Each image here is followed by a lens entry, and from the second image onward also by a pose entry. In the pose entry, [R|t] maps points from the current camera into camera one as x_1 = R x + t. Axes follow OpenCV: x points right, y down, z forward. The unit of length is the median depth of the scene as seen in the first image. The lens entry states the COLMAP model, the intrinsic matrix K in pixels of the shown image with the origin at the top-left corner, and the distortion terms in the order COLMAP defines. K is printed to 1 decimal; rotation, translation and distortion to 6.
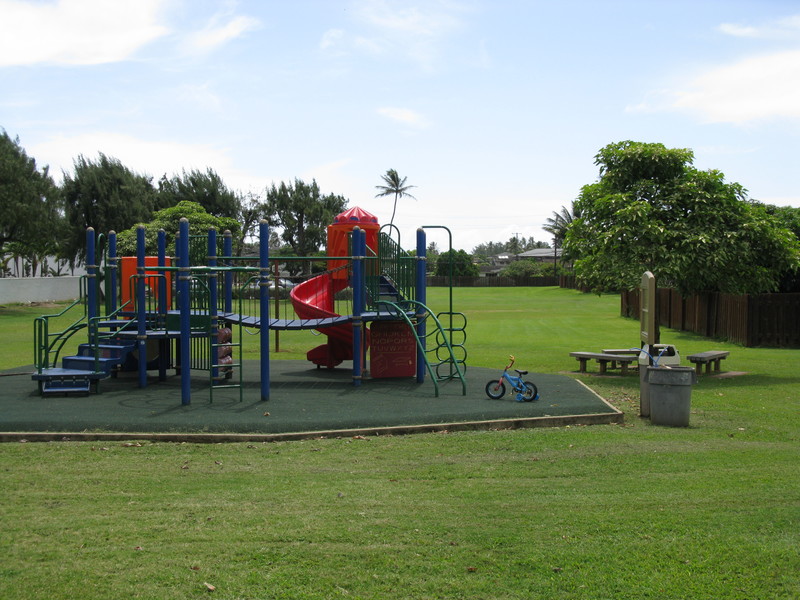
lens RADIAL K [[1065.4, 0, 400.2], [0, 1065.4, 329.1], [0, 0, 1]] dist [-0.098379, 0.019043]
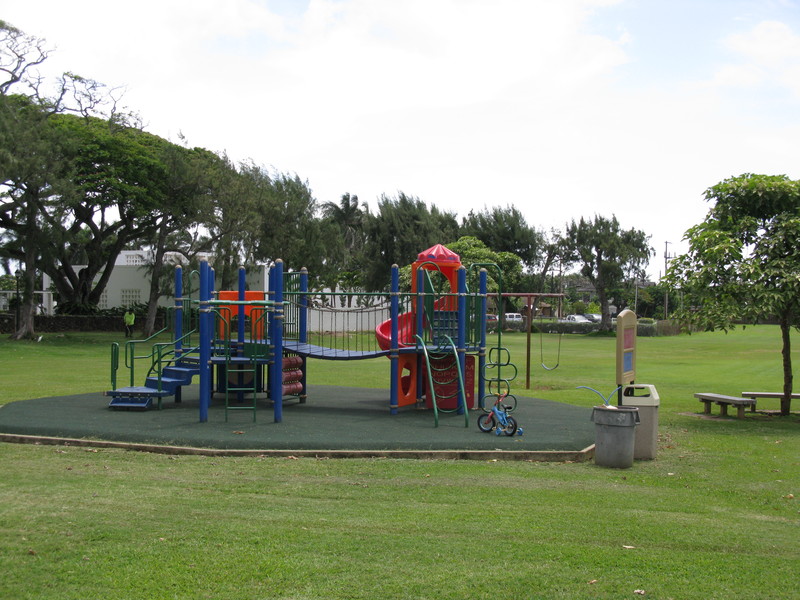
lens RADIAL K [[1065.4, 0, 400.2], [0, 1065.4, 329.1], [0, 0, 1]] dist [-0.098379, 0.019043]
pose [[0.943953, 0.020285, -0.329456, 0.148074], [-0.030737, 0.999175, -0.026547, -0.001792], [0.328645, 0.035186, 0.943798, -0.001579]]
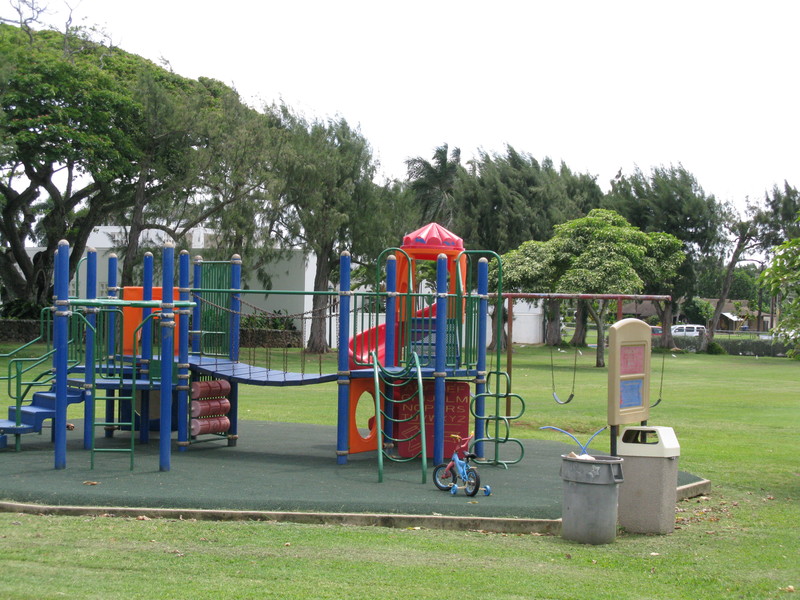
lens RADIAL K [[1594.6, 0, 400.0], [0, 1594.6, 300.0], [0, 0, 1]] dist [0.034674, 0.069219]
pose [[0.907522, 0.020470, -0.419506, 0.219459], [-0.046313, 0.997598, -0.051511, -0.002766], [0.417443, 0.066176, 0.906290, -0.003607]]
